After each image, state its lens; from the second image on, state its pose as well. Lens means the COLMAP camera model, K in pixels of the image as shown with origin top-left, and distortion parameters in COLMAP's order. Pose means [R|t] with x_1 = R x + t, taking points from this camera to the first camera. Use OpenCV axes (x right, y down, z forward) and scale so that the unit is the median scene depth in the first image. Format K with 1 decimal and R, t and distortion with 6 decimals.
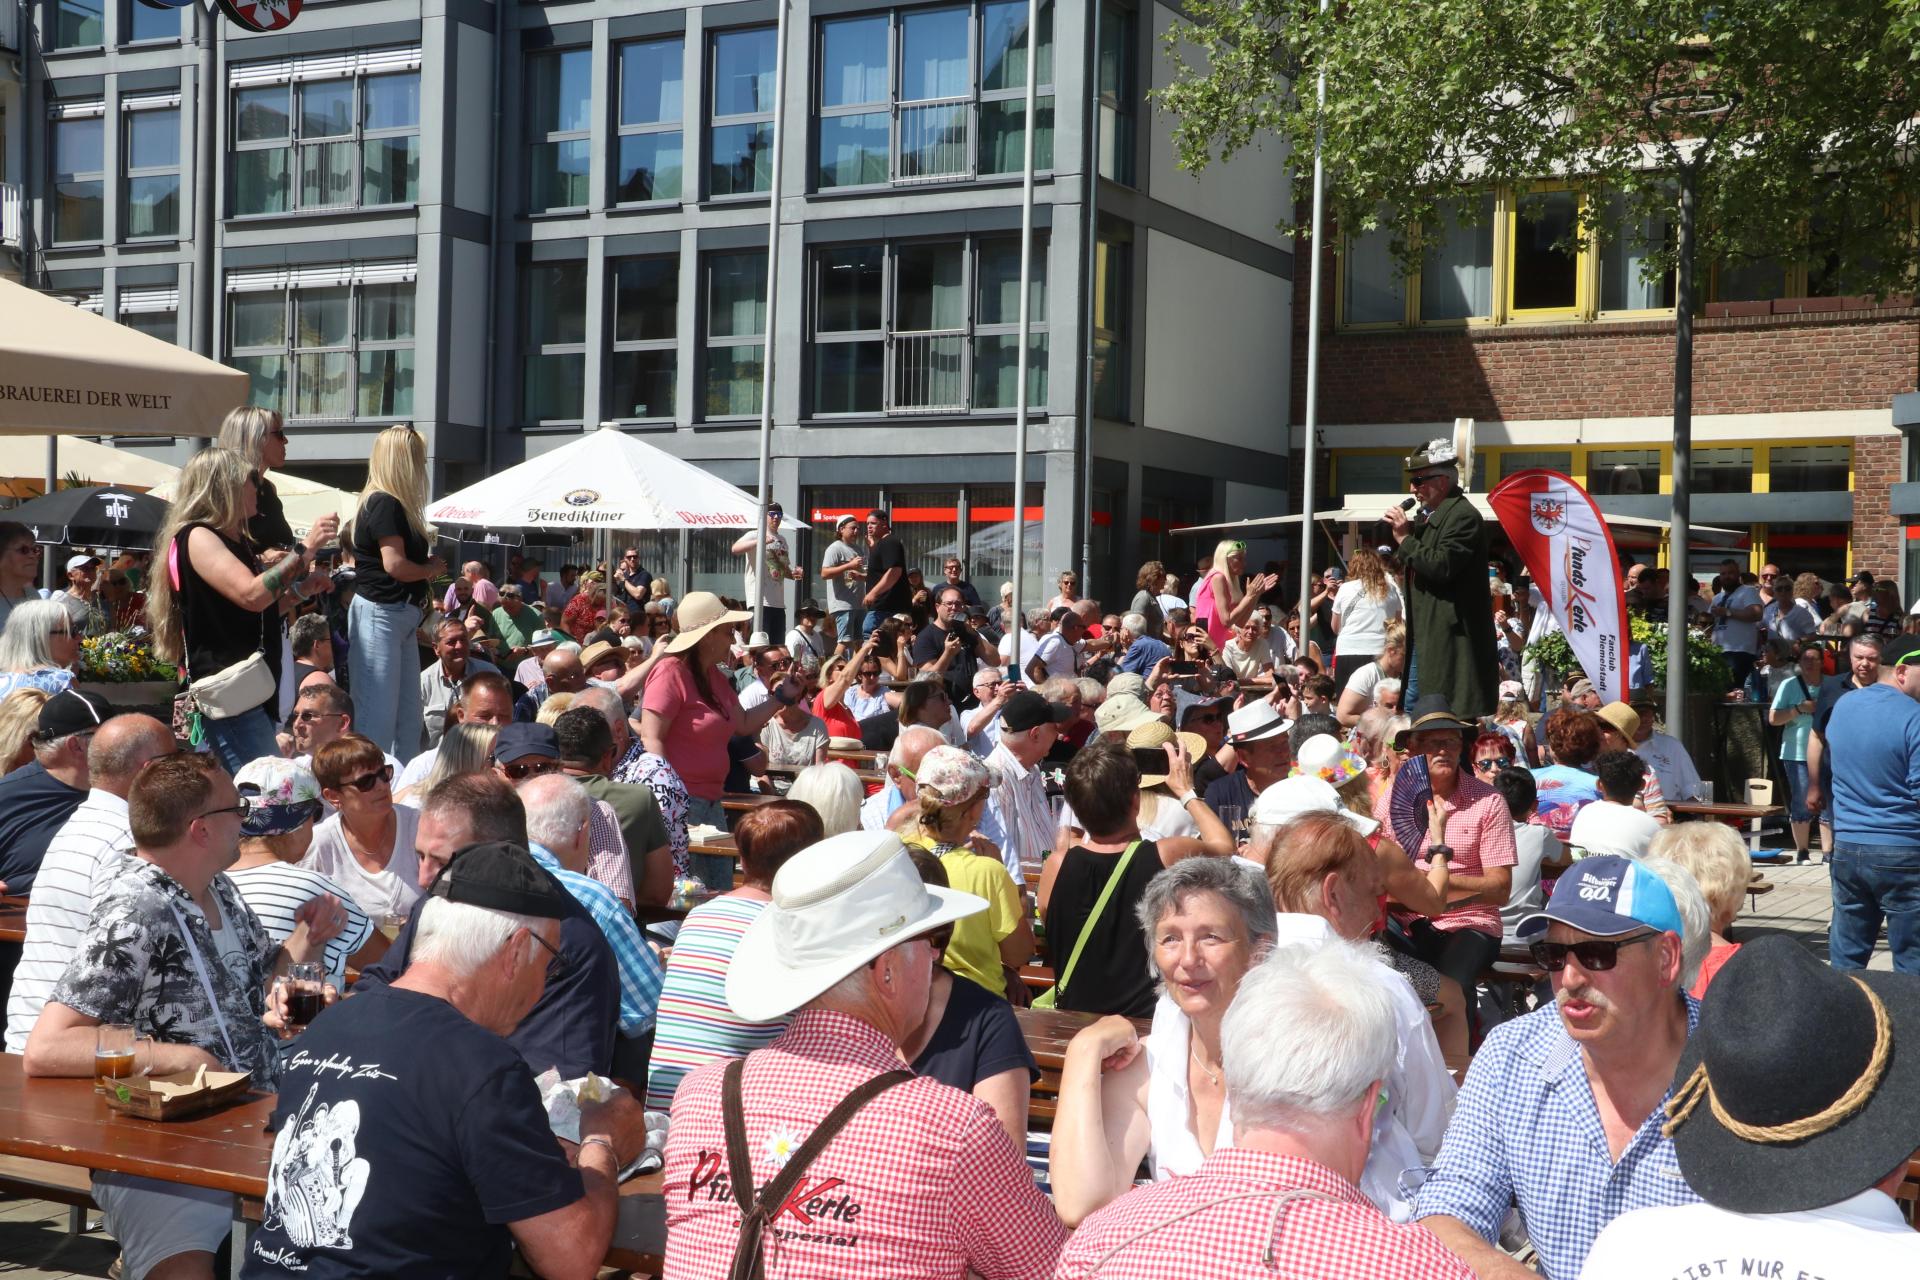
lens RADIAL K [[2586.8, 0, 960.9], [0, 2586.8, 643.5], [0, 0, 1]] dist [0.075693, 0.000000]
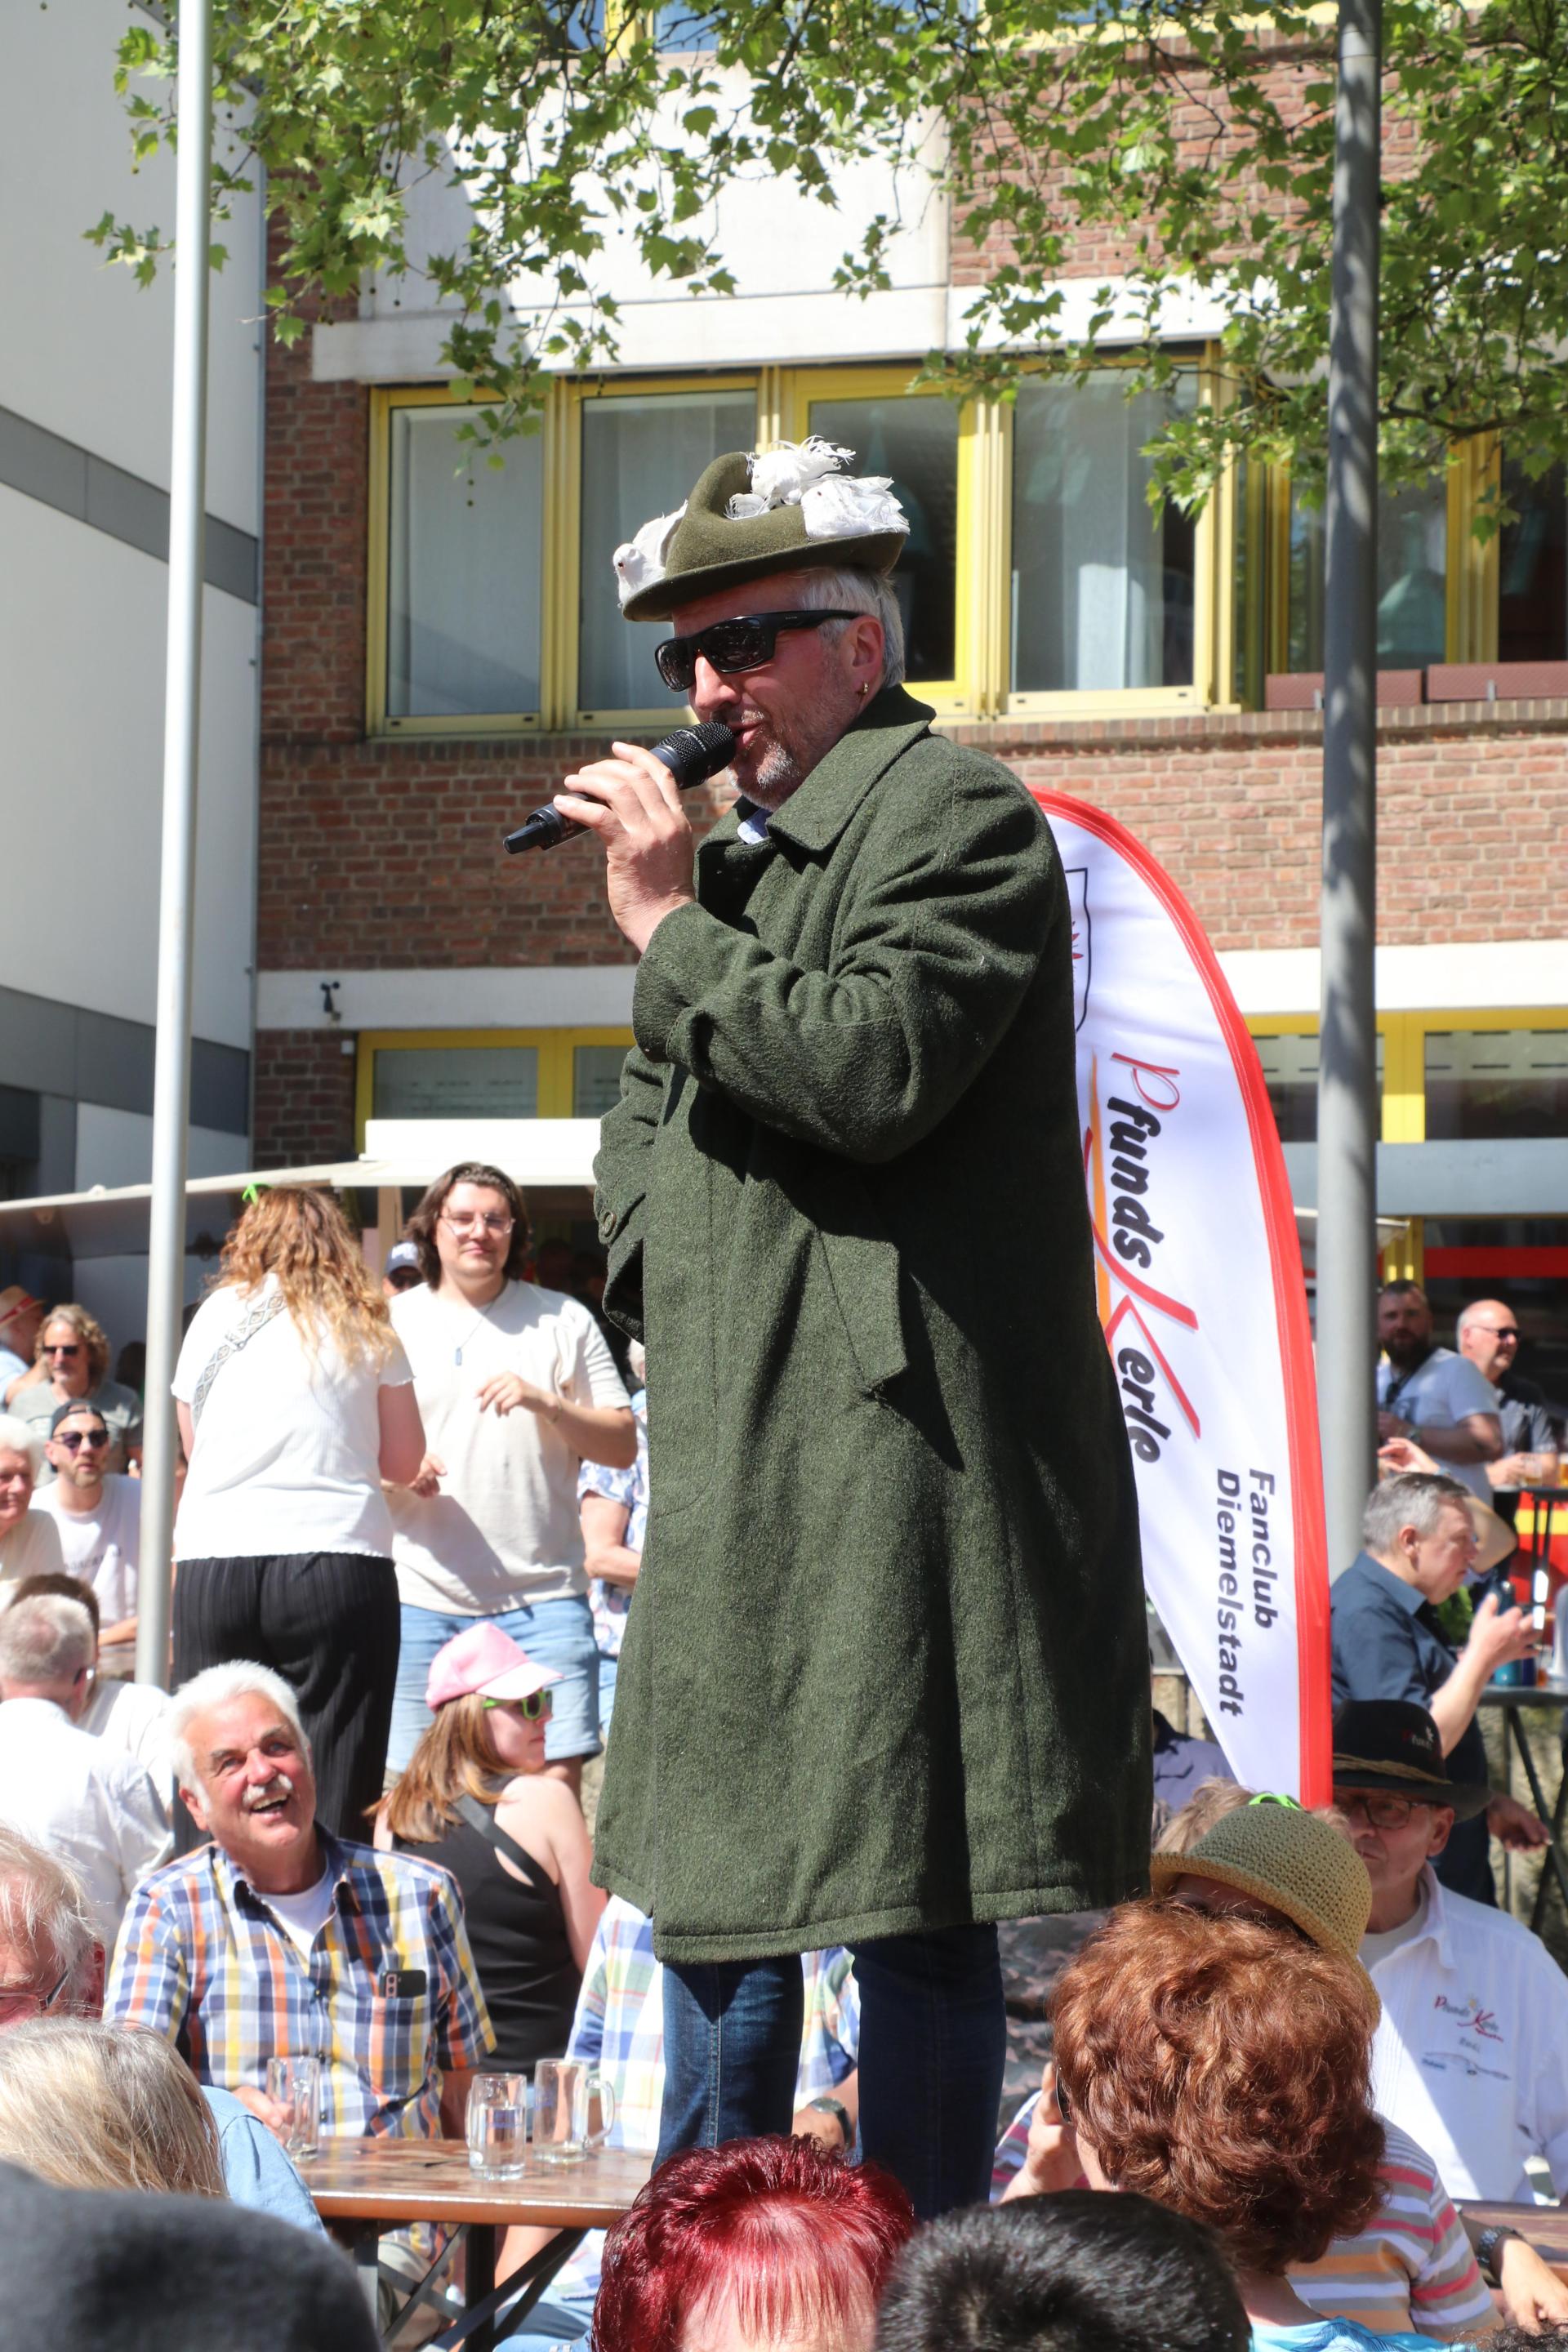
lens RADIAL K [[5467.2, 0, 784.0], [0, 5467.2, 1174.8], [0, 0, 1]] dist [0.583881, 0.000000]
pose [[0.978907, -0.002975, 0.204284, 0.037561], [0.016343, 0.997830, -0.063785, 0.000292], [-0.203650, 0.065778, 0.976831, 0.184792]]
